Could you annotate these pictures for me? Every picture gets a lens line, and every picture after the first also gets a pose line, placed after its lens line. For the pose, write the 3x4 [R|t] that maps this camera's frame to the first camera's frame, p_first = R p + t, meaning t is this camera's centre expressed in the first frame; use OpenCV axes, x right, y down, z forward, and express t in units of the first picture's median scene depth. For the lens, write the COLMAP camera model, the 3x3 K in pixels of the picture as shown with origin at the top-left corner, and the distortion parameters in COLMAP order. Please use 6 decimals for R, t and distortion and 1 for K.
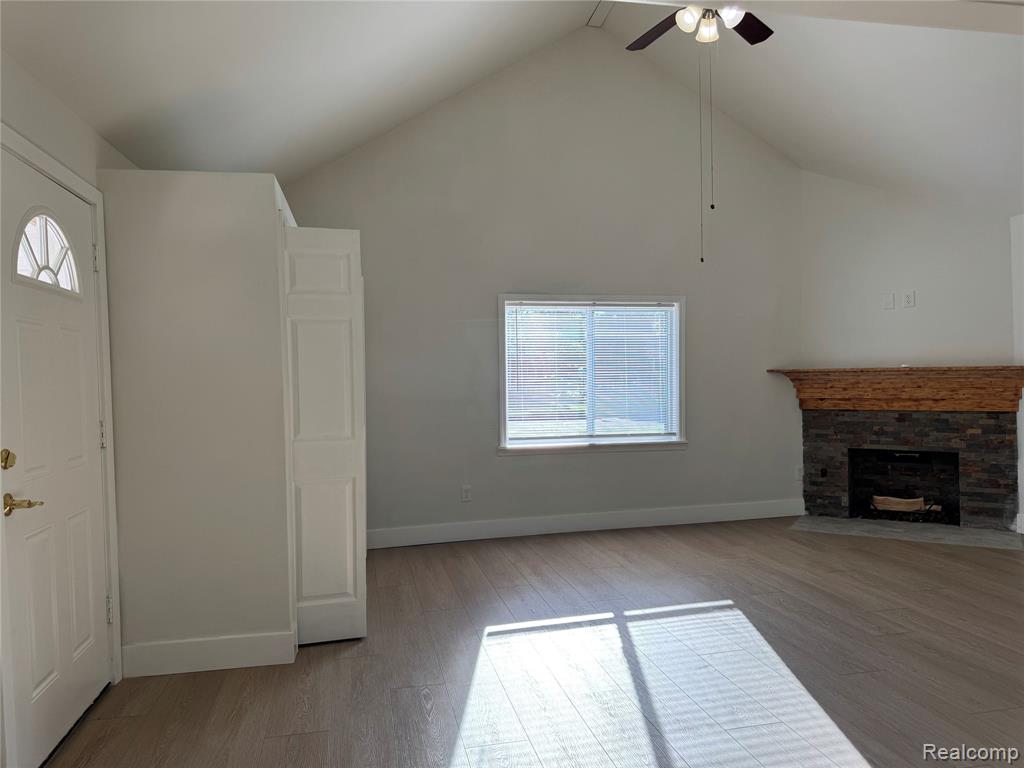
lens RADIAL K [[704.5, 0, 512.0], [0, 704.5, 384.0], [0, 0, 1]] dist [0.065221, -0.118508]
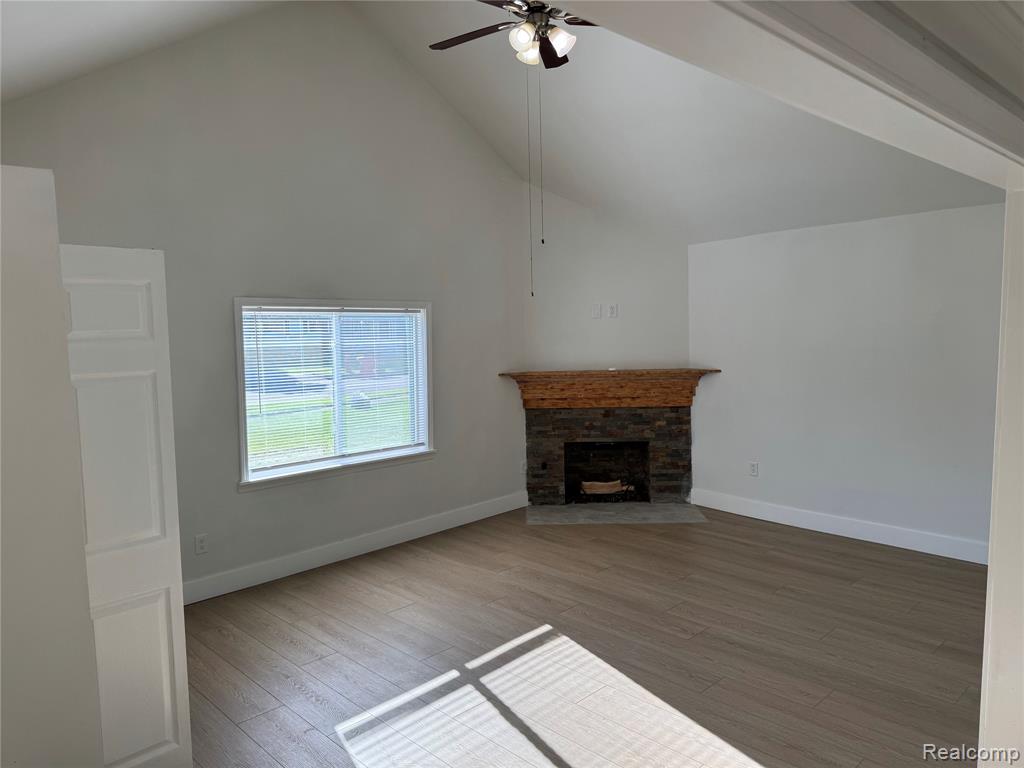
lens RADIAL K [[704.5, 0, 512.0], [0, 704.5, 384.0], [0, 0, 1]] dist [0.065221, -0.118508]
pose [[0.849791, -0.042159, 0.525432, -0.178940], [0.010155, 0.997921, 0.063646, -0.074808], [-0.527022, -0.048750, 0.848452, 0.117576]]
